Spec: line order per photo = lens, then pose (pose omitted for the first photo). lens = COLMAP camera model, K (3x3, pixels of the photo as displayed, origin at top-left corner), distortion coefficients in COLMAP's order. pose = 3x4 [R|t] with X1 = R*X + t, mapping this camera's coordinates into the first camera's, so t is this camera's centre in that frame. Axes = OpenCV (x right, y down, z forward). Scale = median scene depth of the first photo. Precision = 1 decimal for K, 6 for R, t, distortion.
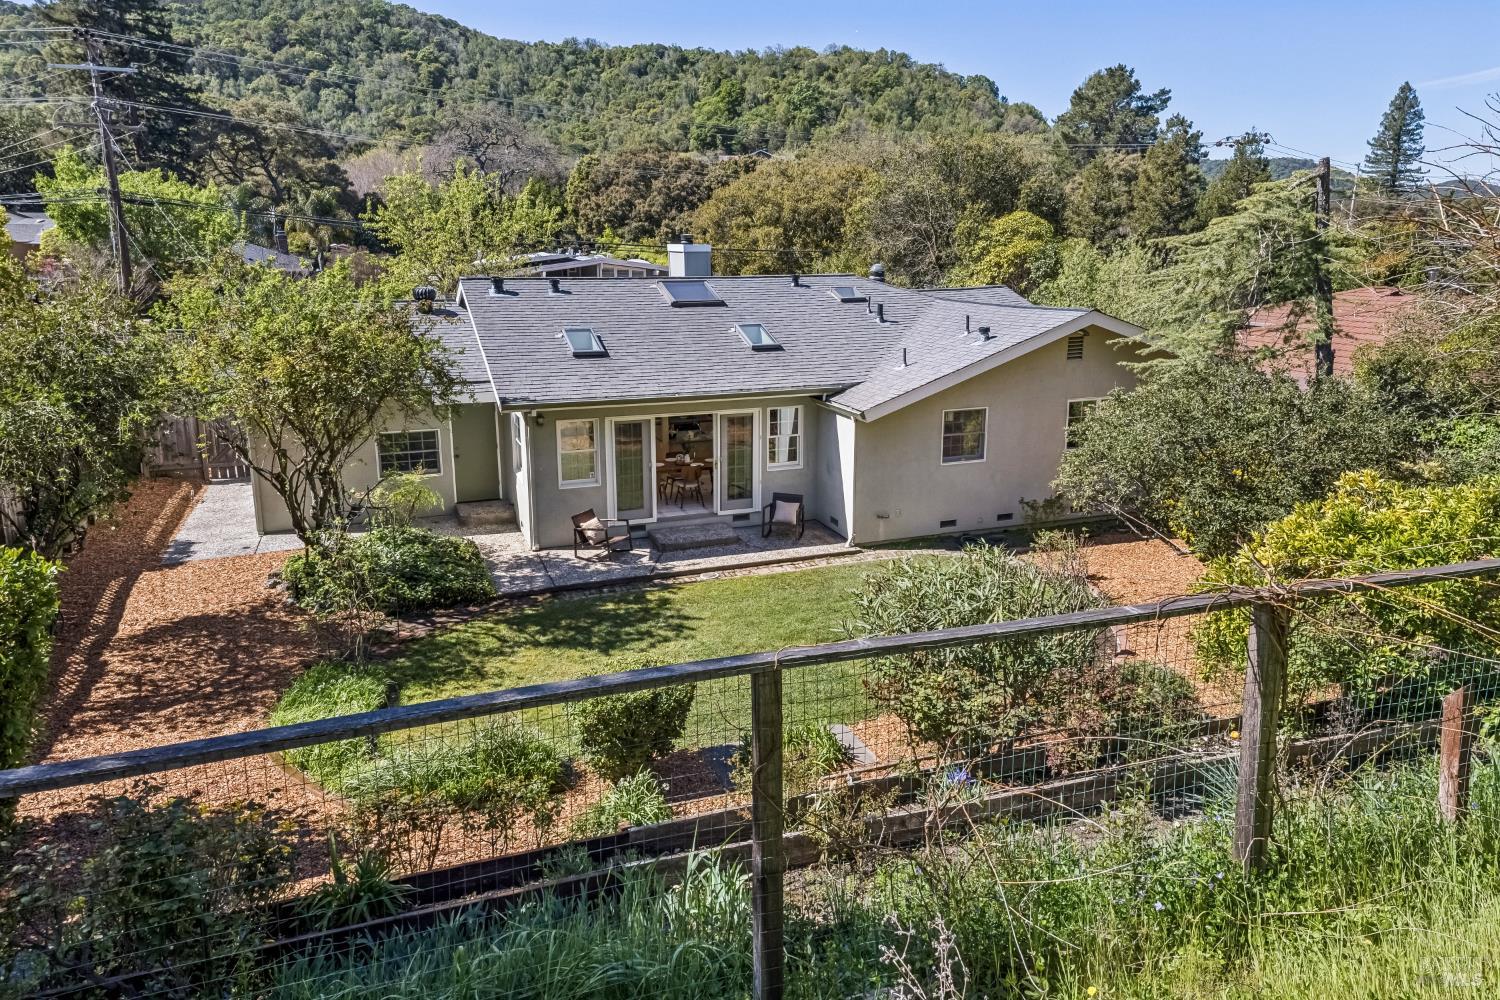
lens RADIAL K [[1044.3, 0, 748.8], [0, 1044.3, 492.7], [0, 0, 1]] dist [0.057596, 0.000065]
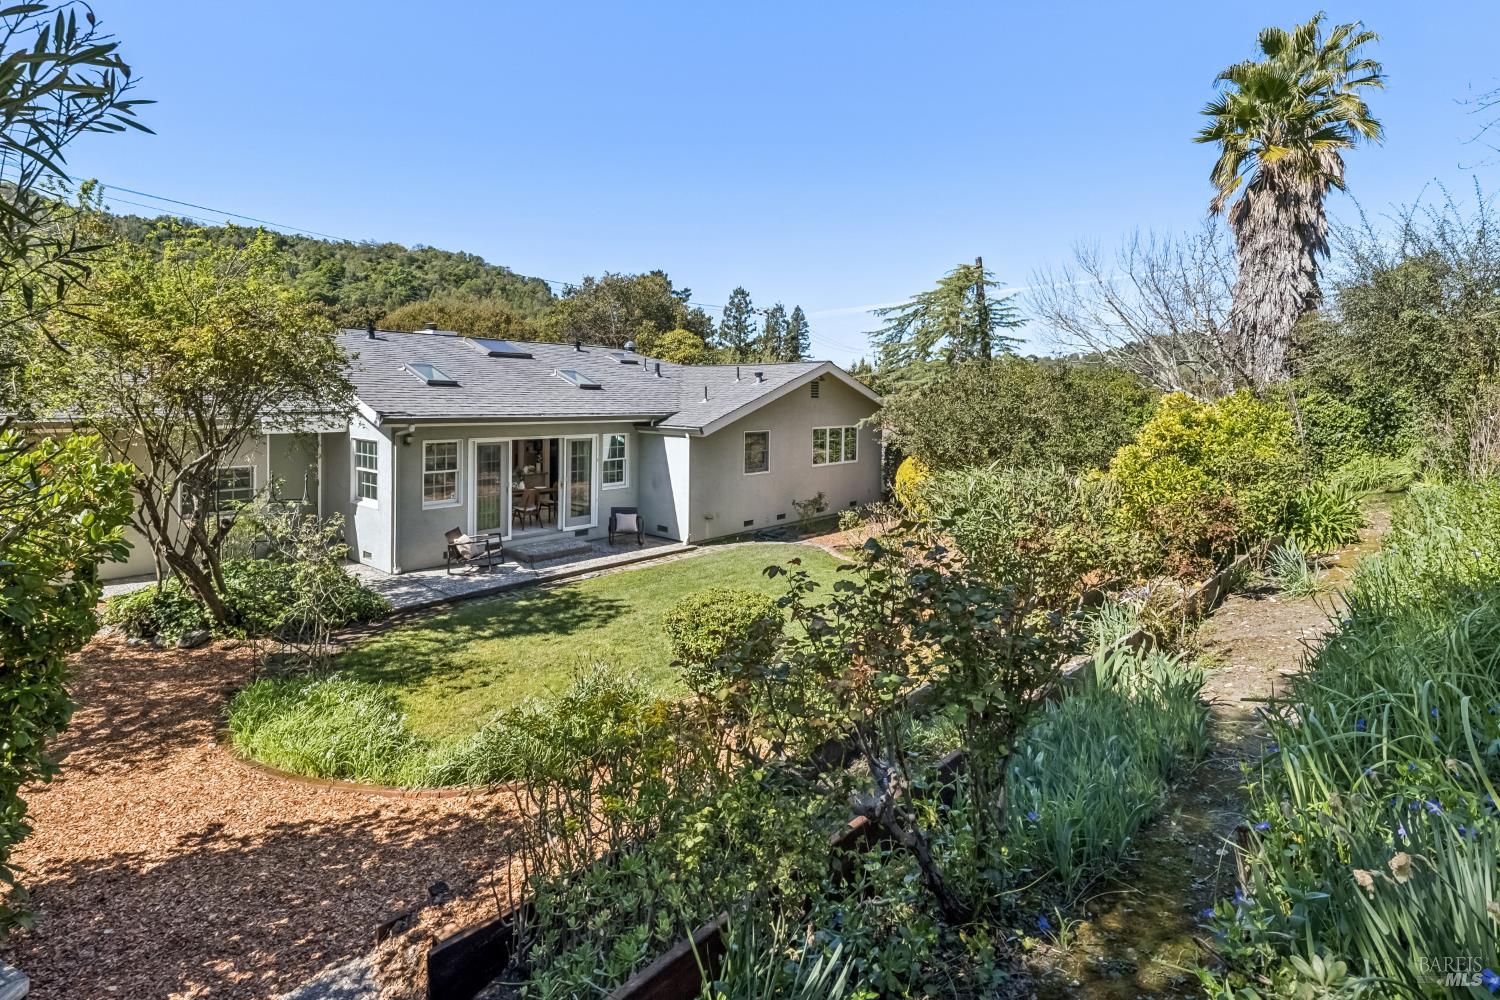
lens RADIAL K [[775.7, 0, 763.1], [0, 775.7, 437.9], [0, 0, 1]] dist [-0.005239, -0.000827]
pose [[0.852787, -0.008727, 0.522185, -0.277843], [0.115059, 0.978433, -0.171553, 0.090287], [-0.509426, 0.206381, 0.835399, 0.191055]]
